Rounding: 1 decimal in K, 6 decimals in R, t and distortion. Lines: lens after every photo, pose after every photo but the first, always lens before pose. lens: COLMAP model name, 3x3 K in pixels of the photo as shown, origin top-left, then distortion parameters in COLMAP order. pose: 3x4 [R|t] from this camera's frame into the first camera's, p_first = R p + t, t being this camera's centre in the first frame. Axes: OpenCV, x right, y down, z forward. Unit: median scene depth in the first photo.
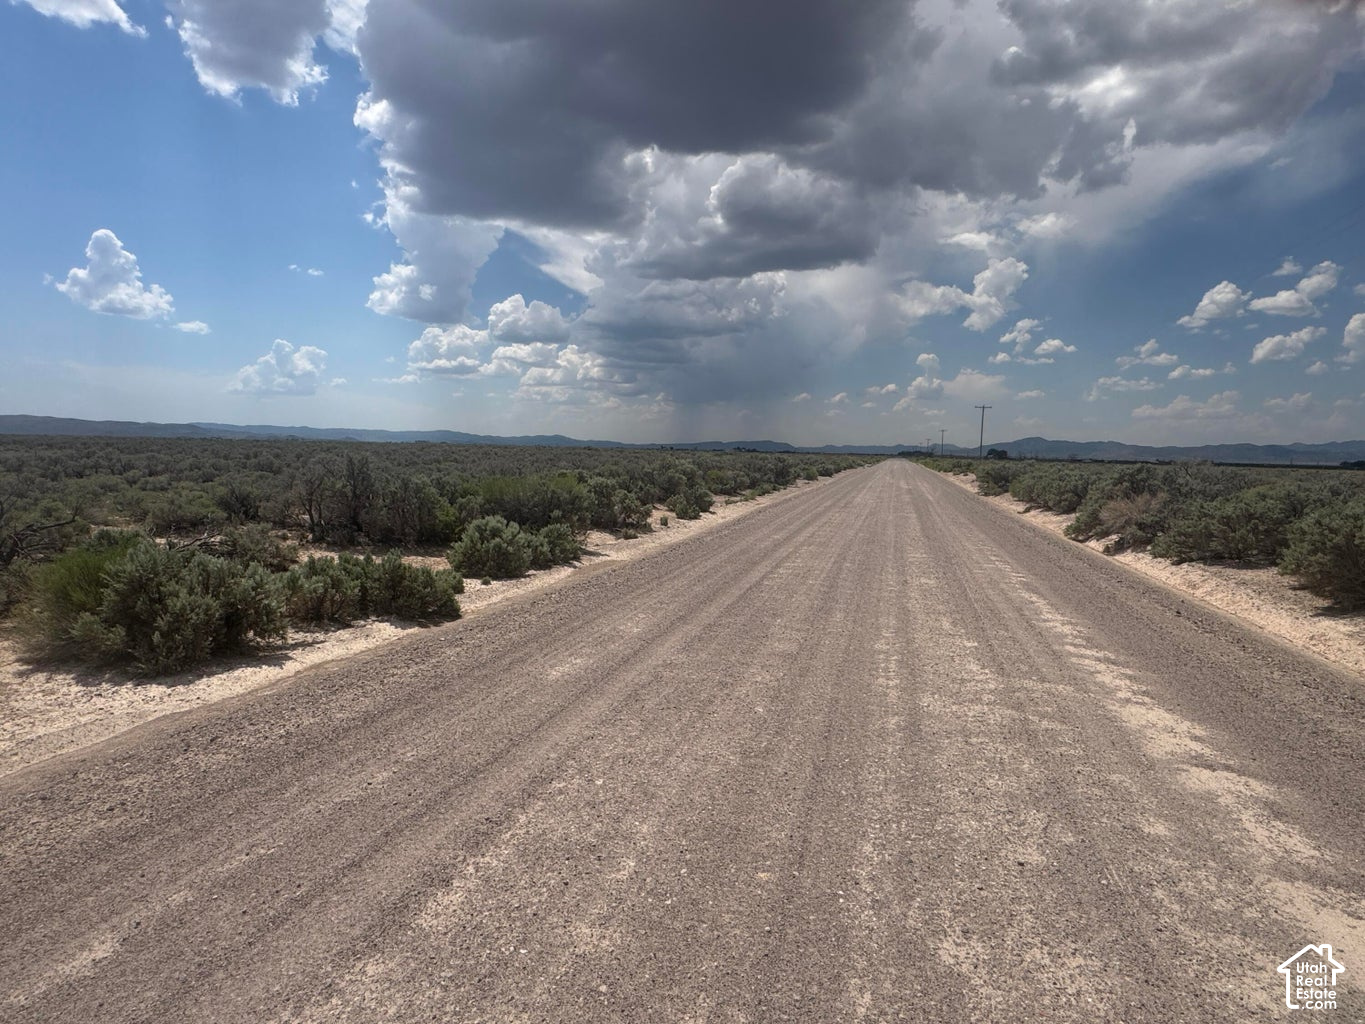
lens RADIAL K [[759.0, 0, 688.8], [0, 759.0, 503.1], [0, 0, 1]] dist [-0.004011, 0.000850]
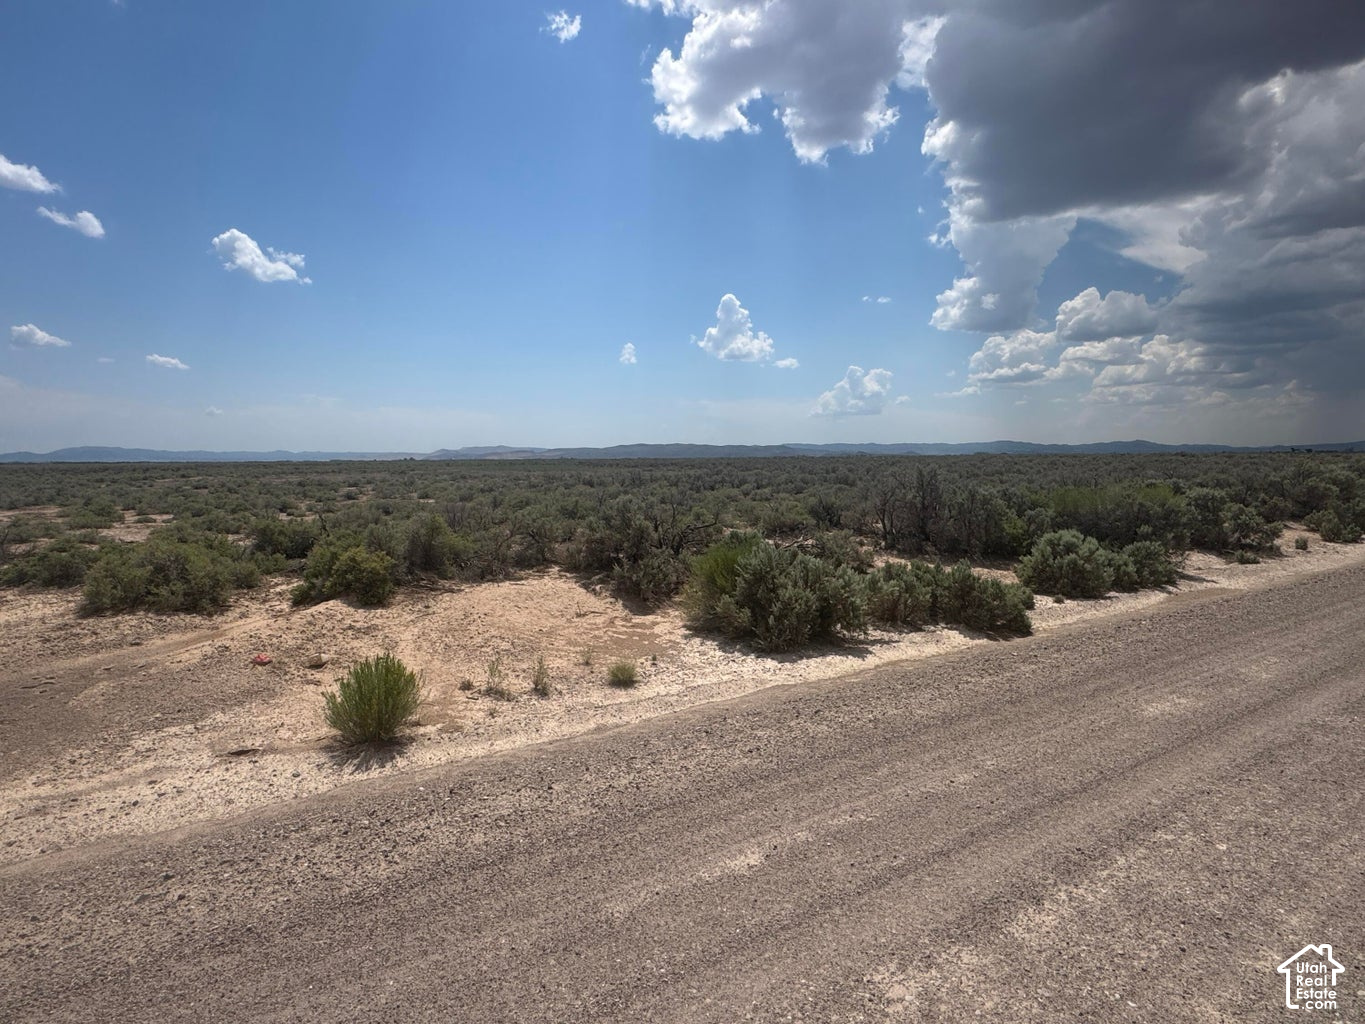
lens RADIAL K [[759.0, 0, 681.0], [0, 759.0, 503.5], [0, 0, 1]] dist [-0.004011, 0.000850]
pose [[0.755913, 0.008401, -0.654618, -0.007505], [-0.018507, 0.999792, -0.008540, 0.001314], [0.654410, 0.018570, 0.755912, -0.011364]]
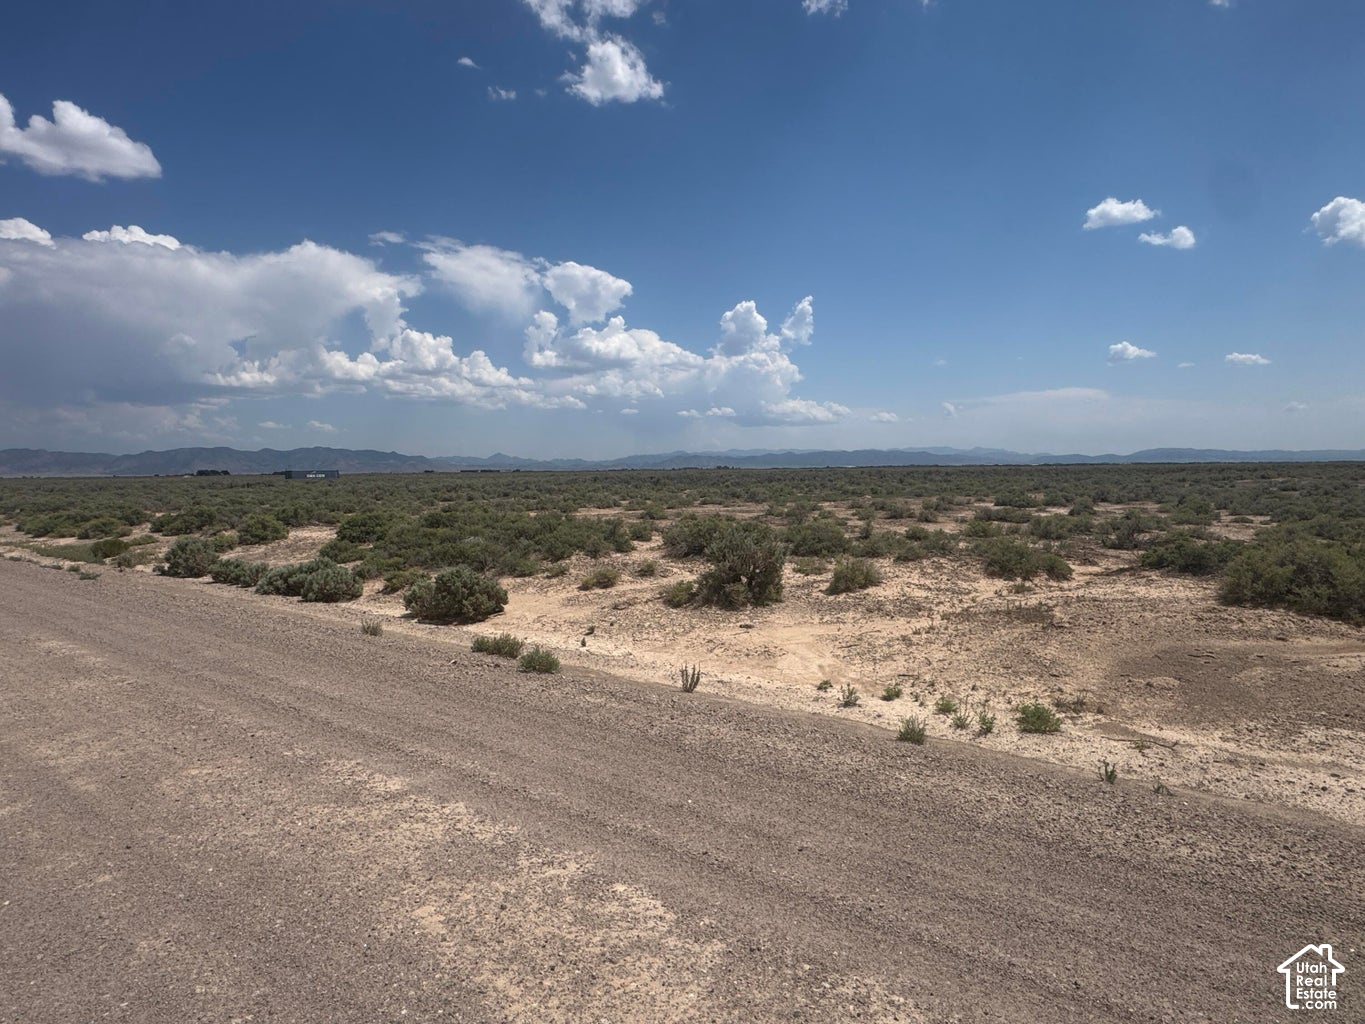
lens RADIAL K [[759.0, 0, 678.7], [0, 759.0, 510.7], [0, 0, 1]] dist [-0.004011, 0.000850]
pose [[-0.361990, 0.030589, -0.931680, 0.026126], [-0.060898, 0.996550, 0.056380, 0.005957], [0.930191, 0.077147, -0.358878, -0.082216]]
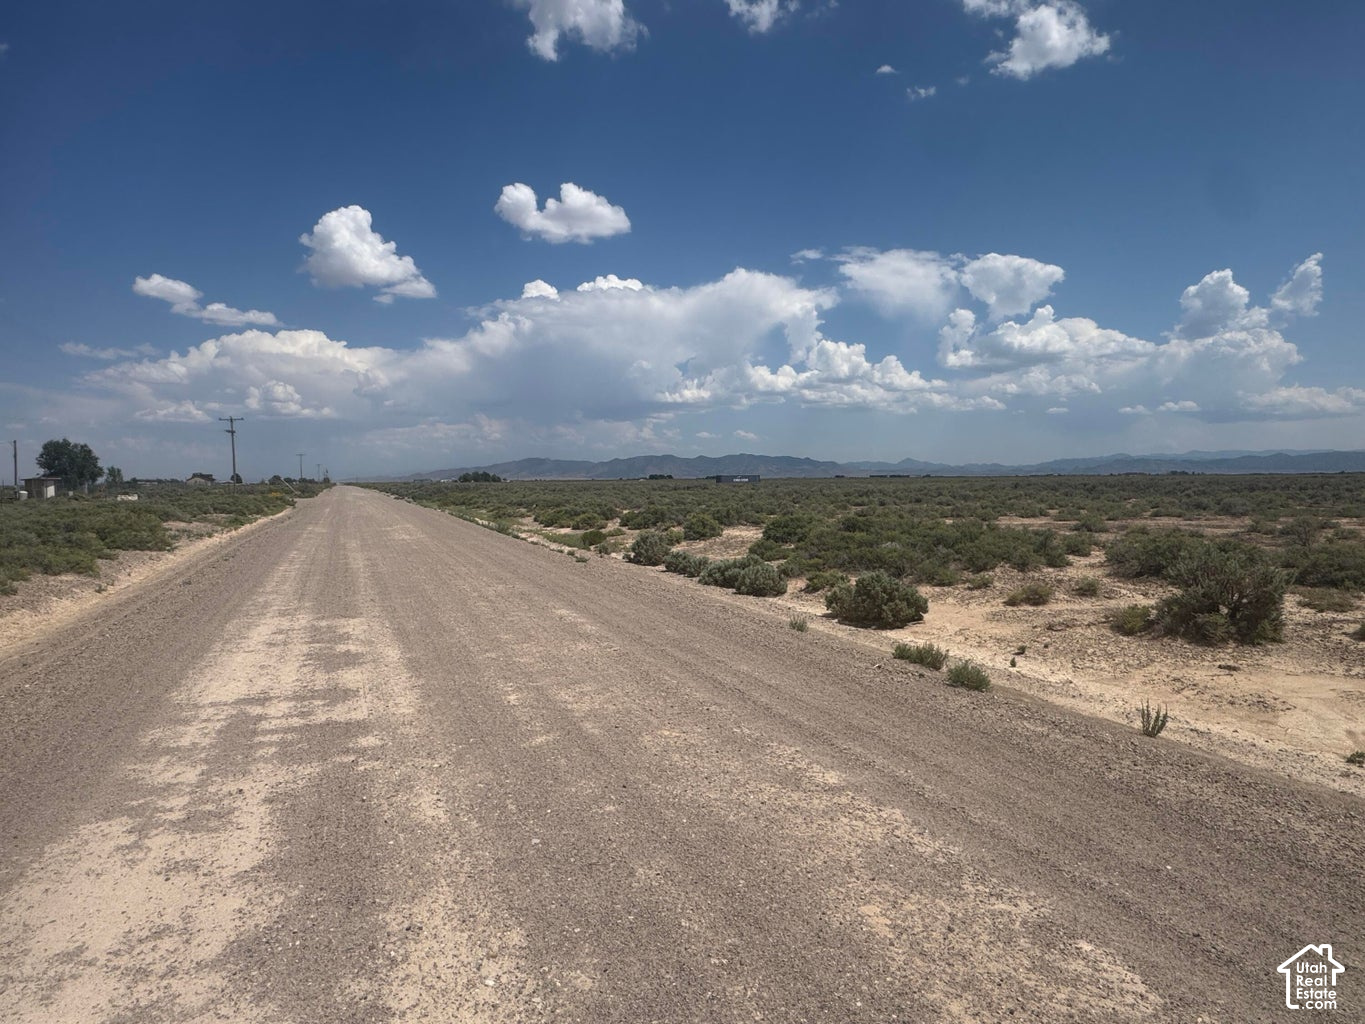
lens RADIAL K [[759.0, 0, 678.1], [0, 759.0, 510.4], [0, 0, 1]] dist [-0.004011, 0.000850]
pose [[-0.779704, 0.008434, -0.626092, 0.035427], [-0.053450, 0.995363, 0.079971, 0.006571], [0.623863, 0.095818, -0.775638, -0.095103]]
